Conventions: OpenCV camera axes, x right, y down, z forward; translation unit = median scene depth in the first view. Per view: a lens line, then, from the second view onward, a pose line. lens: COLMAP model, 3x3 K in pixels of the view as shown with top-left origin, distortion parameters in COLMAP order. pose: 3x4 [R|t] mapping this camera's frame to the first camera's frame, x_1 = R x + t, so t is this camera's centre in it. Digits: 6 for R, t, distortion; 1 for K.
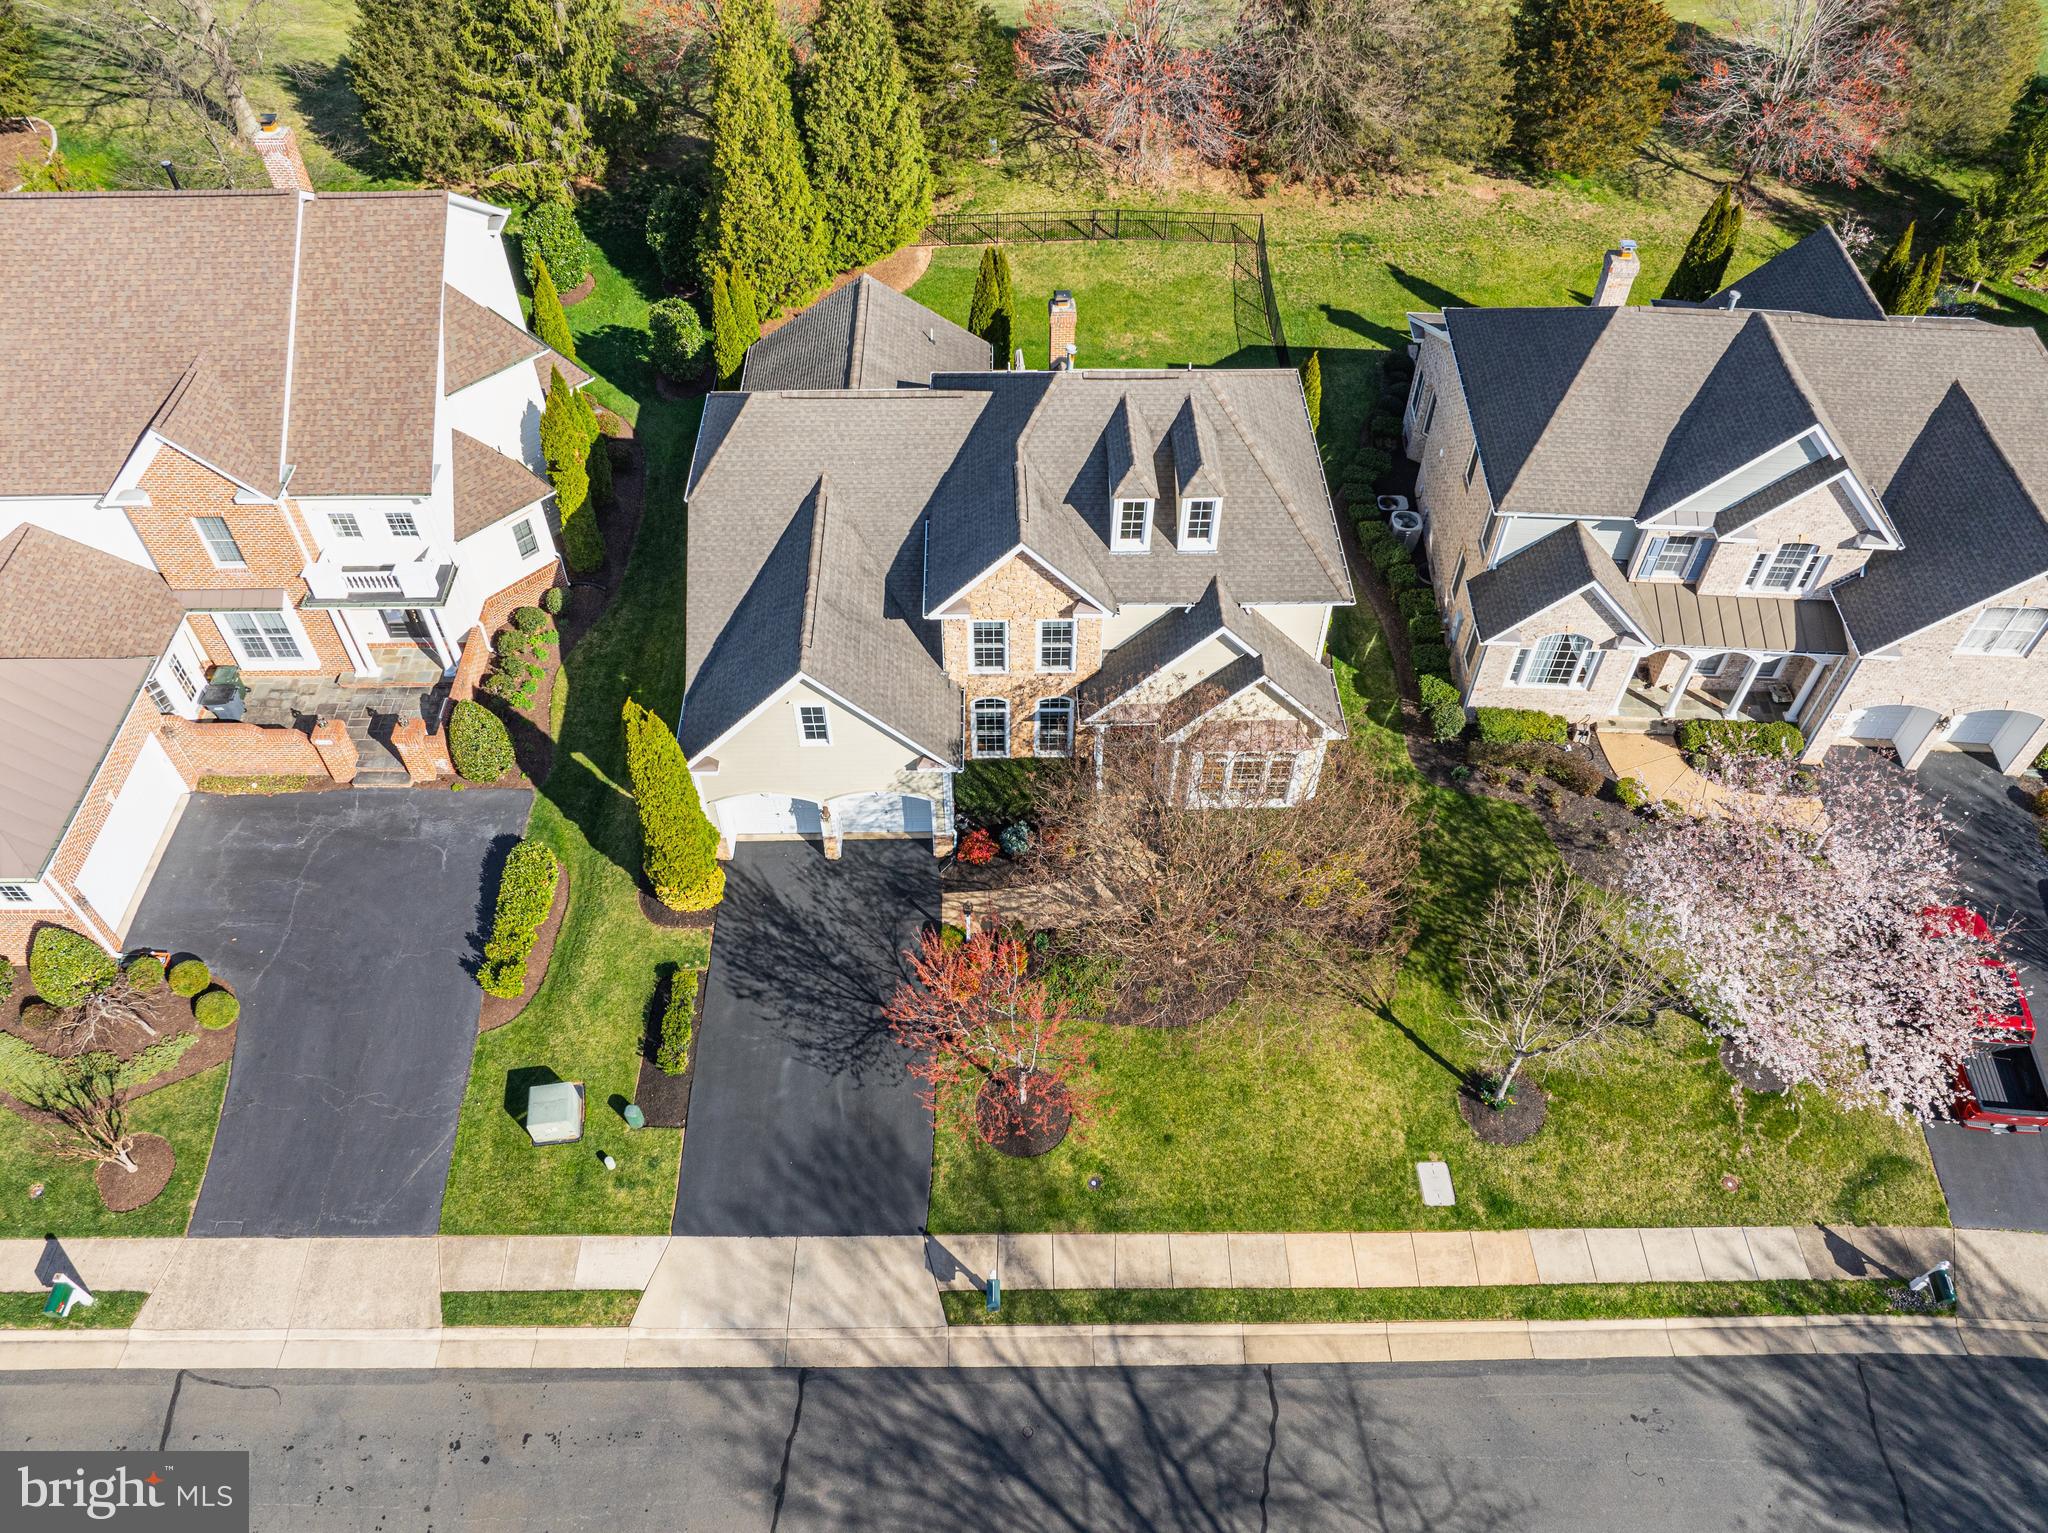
lens RADIAL K [[1462.2, 0, 1029.6], [0, 1462.2, 795.7], [0, 0, 1]] dist [-0.030466, -0.001063]
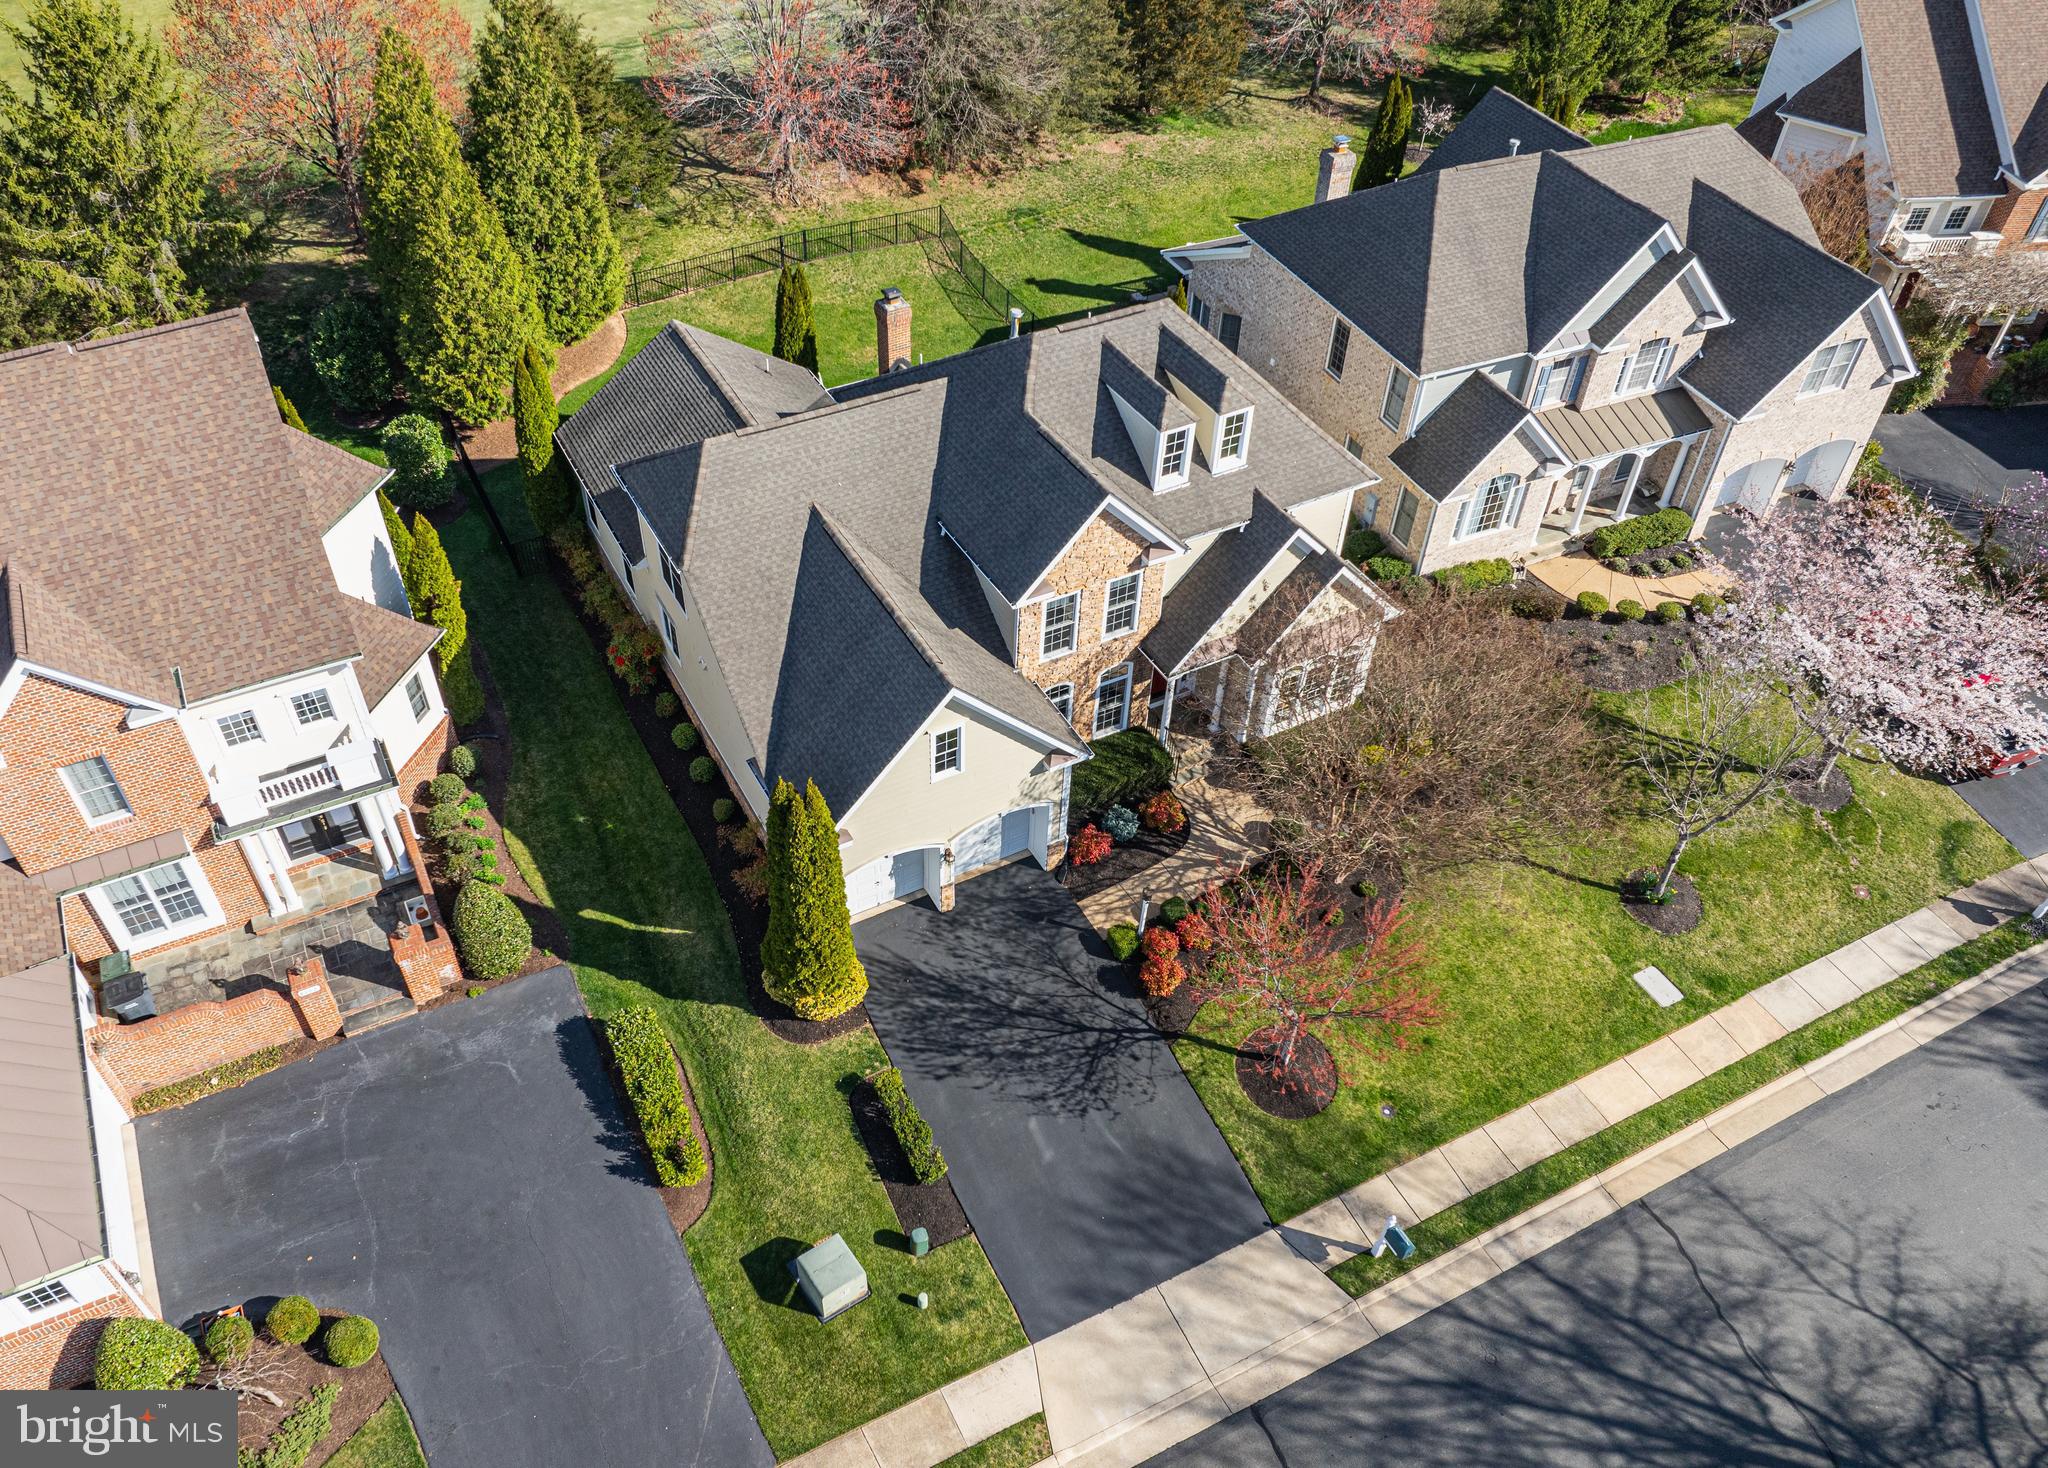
lens RADIAL K [[1539.6, 0, 1020.1], [0, 1539.6, 787.0], [0, 0, 1]] dist [-0.031441, 0.000204]
pose [[0.898123, -0.314004, 0.307856, -0.362435], [0.333965, 0.942496, -0.012973, -0.001063], [-0.286080, 0.114465, 0.951344, 0.079645]]
